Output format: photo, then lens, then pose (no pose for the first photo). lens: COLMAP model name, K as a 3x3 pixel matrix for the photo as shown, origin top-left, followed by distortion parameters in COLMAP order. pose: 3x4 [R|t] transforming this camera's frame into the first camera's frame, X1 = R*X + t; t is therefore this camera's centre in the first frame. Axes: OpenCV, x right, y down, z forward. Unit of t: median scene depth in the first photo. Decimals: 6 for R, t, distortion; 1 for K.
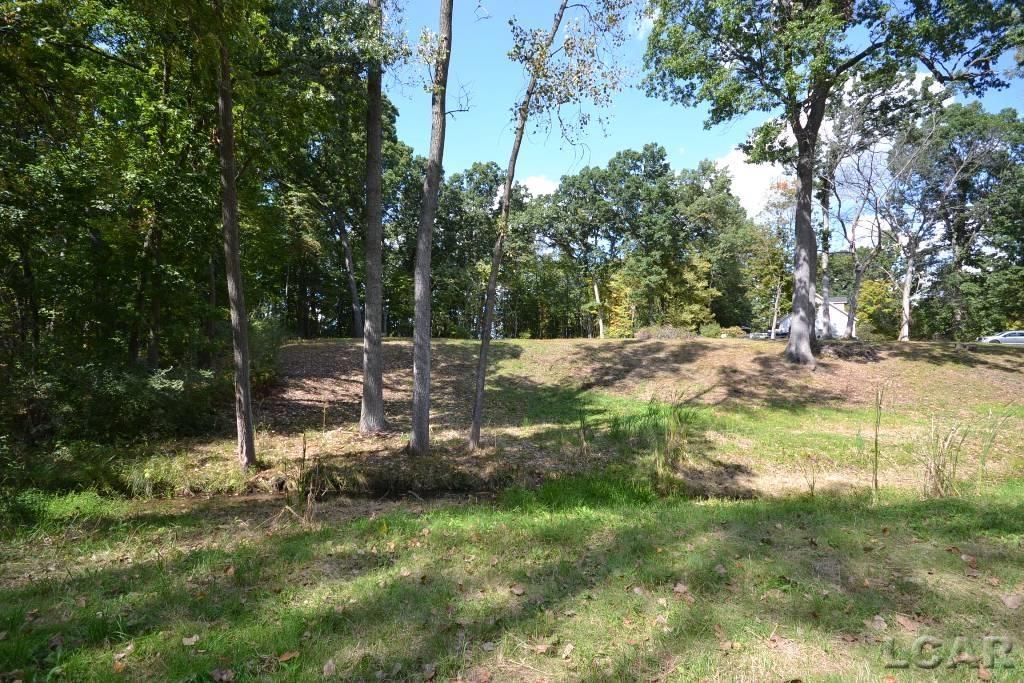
lens RADIAL K [[452.1, 0, 507.7], [0, 452.1, 341.9], [0, 0, 1]] dist [0.005378, -0.012334]
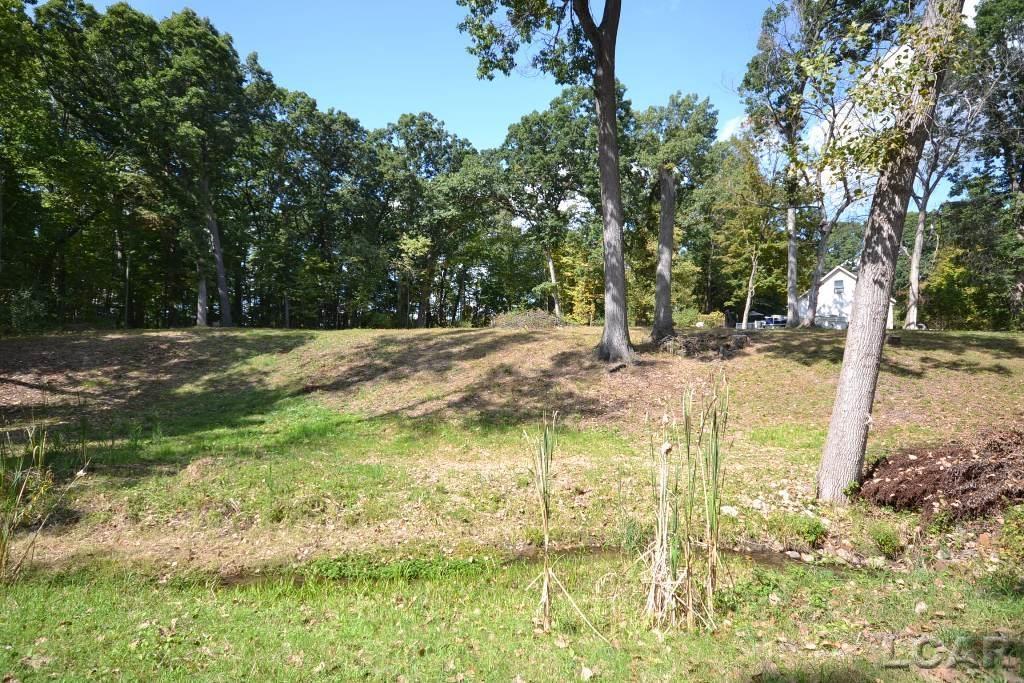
lens RADIAL K [[532.6, 0, 517.5], [0, 532.6, 344.3], [0, 0, 1]] dist [0.015339, -0.008448]
pose [[0.992155, -0.000084, -0.125010, 0.633601], [0.002575, 0.999801, 0.019762, 0.004349], [0.124983, -0.019929, 0.991959, 0.148105]]
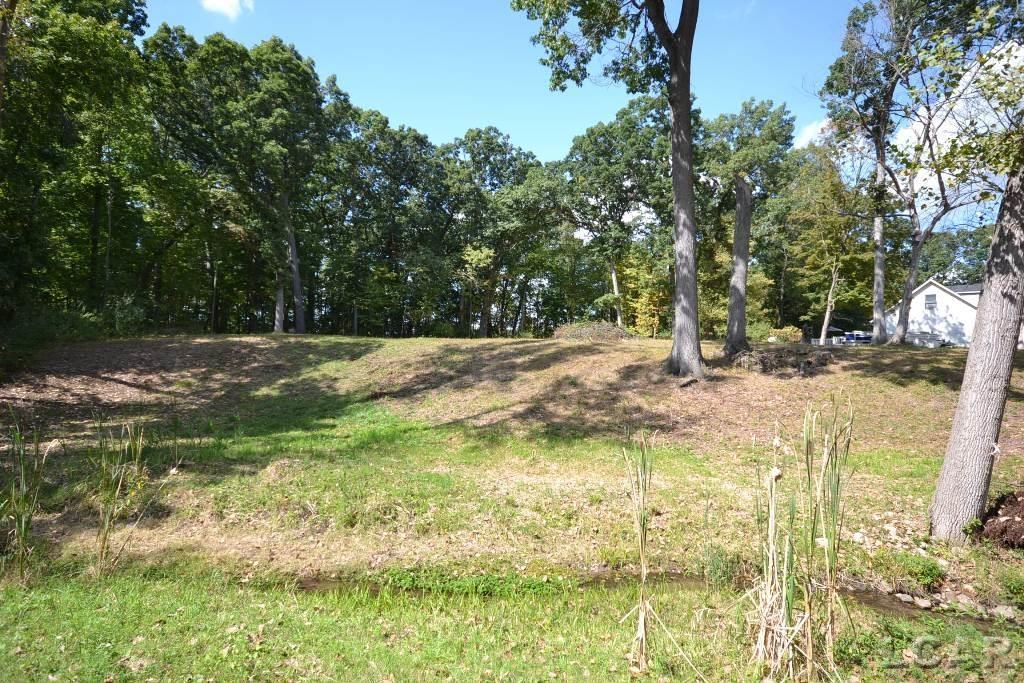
lens RADIAL K [[532.6, 0, 516.4], [0, 532.6, 342.6], [0, 0, 1]] dist [0.015339, -0.008448]
pose [[0.972121, 0.015459, -0.233970, 0.620394], [-0.016910, 0.999848, -0.004194, 0.005126], [0.233869, 0.008033, 0.972235, 0.155679]]
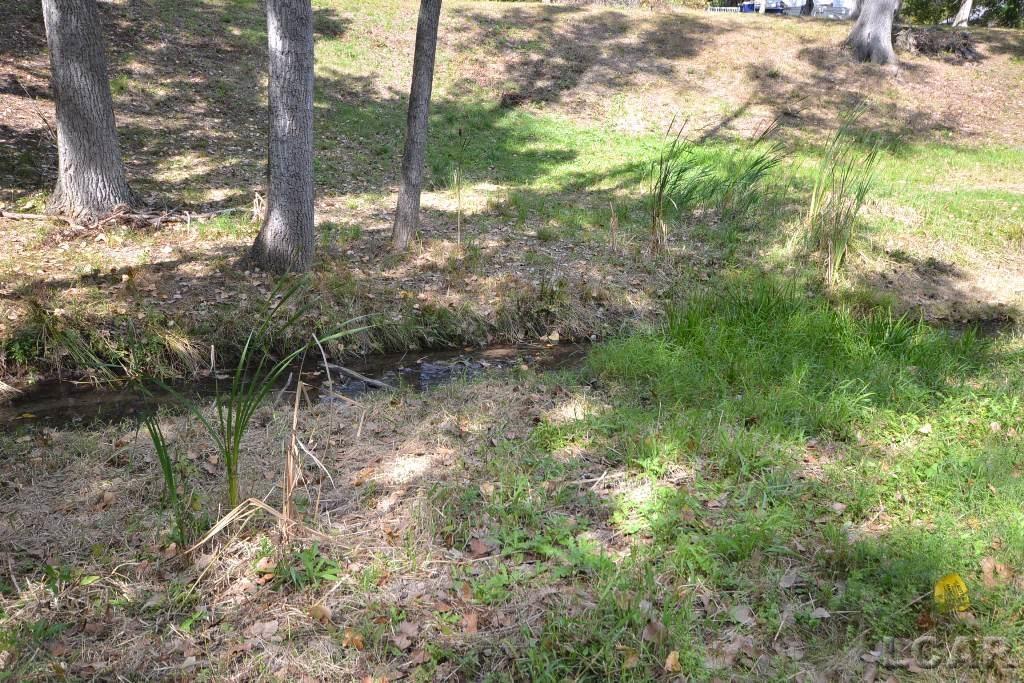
lens RADIAL K [[841.7, 0, 506.9], [0, 841.7, 339.4], [0, 0, 1]] dist [0.006467, 0.035576]
pose [[0.941834, -0.080194, 0.326370, -0.133963], [-0.041950, 0.935467, 0.350915, 0.020982], [-0.333450, -0.344195, 0.877691, 0.137562]]
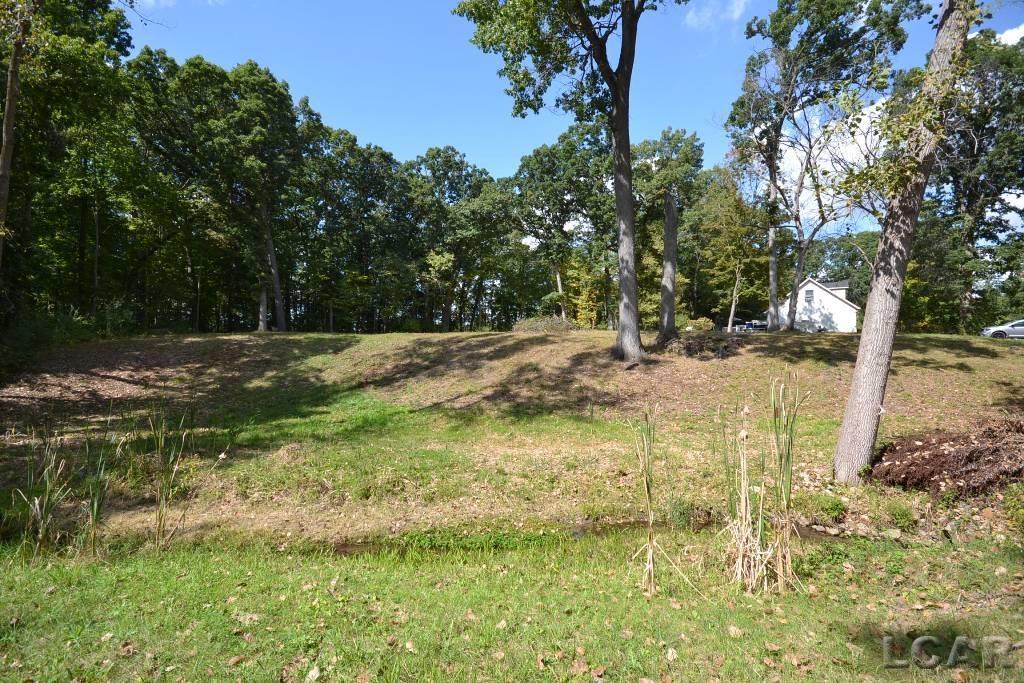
lens RADIAL K [[462.4, 0, 516.9], [0, 462.4, 343.9], [0, 0, 1]] dist [-0.003613, -0.001559]
pose [[0.990807, -0.001735, -0.135270, 0.594693], [0.003746, 0.999886, 0.014614, 0.005030], [0.135229, -0.014986, 0.990701, 0.144106]]
